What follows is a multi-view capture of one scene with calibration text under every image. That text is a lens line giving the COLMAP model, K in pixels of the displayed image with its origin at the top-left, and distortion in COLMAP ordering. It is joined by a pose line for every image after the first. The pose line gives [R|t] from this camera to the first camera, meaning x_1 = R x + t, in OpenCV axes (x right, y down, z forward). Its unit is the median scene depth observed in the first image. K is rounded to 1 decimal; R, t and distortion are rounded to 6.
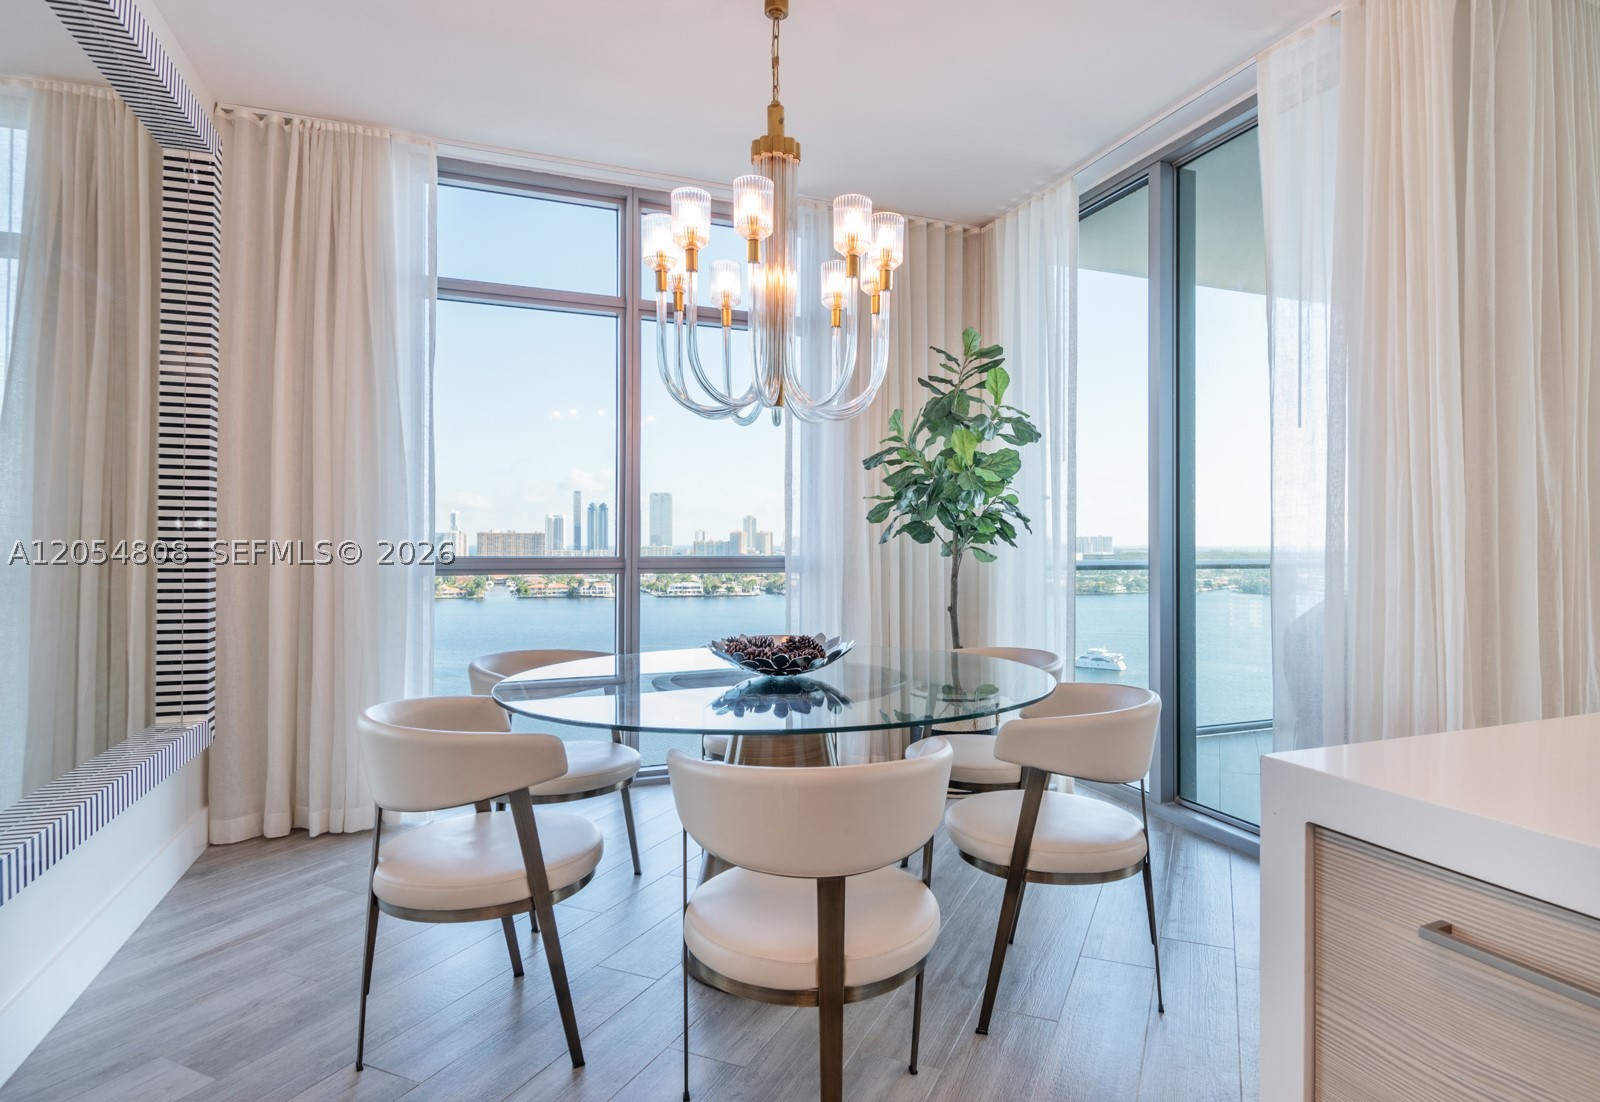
lens RADIAL K [[842.9, 0, 806.2], [0, 842.9, 544.1], [0, 0, 1]] dist [-0.005621, -0.001175]
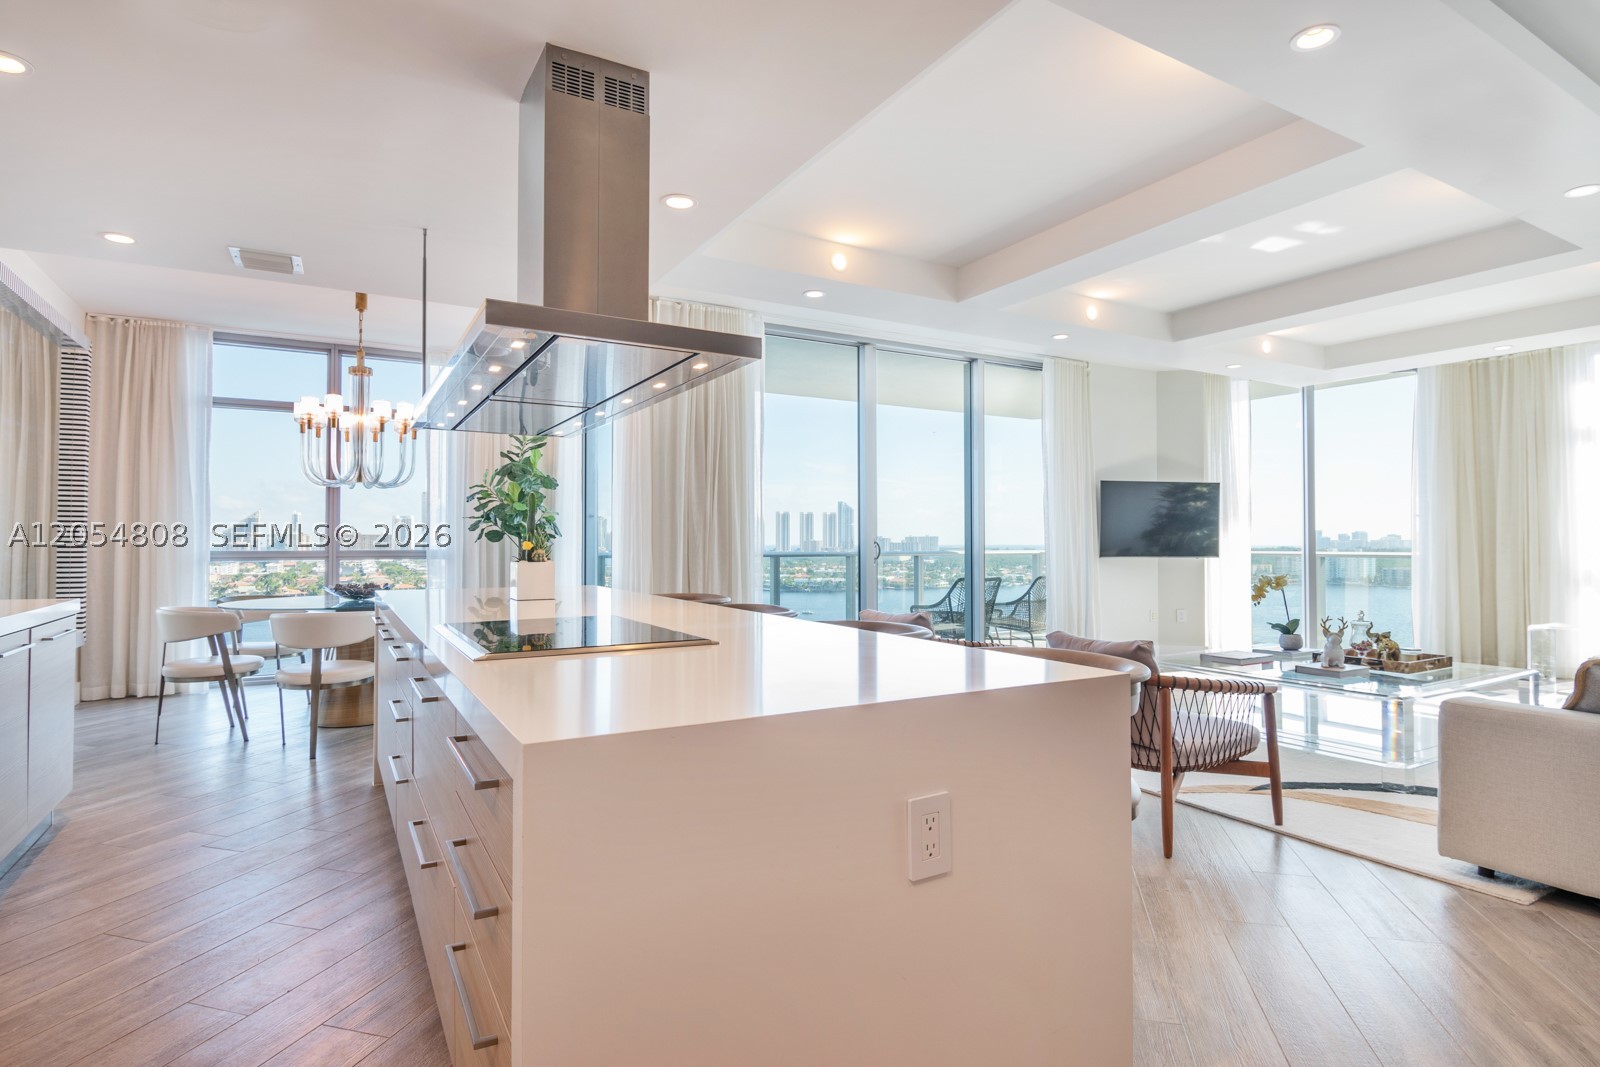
lens RADIAL K [[827.7, 0, 800.0], [0, 827.7, 533.5], [0, 0, 1]] dist [-0.001827, -0.017264]
pose [[0.989656, -0.002567, 0.143436, 0.620059], [0.004476, 0.999906, -0.012982, 0.007363], [-0.143389, 0.013489, 0.989575, -1.041056]]
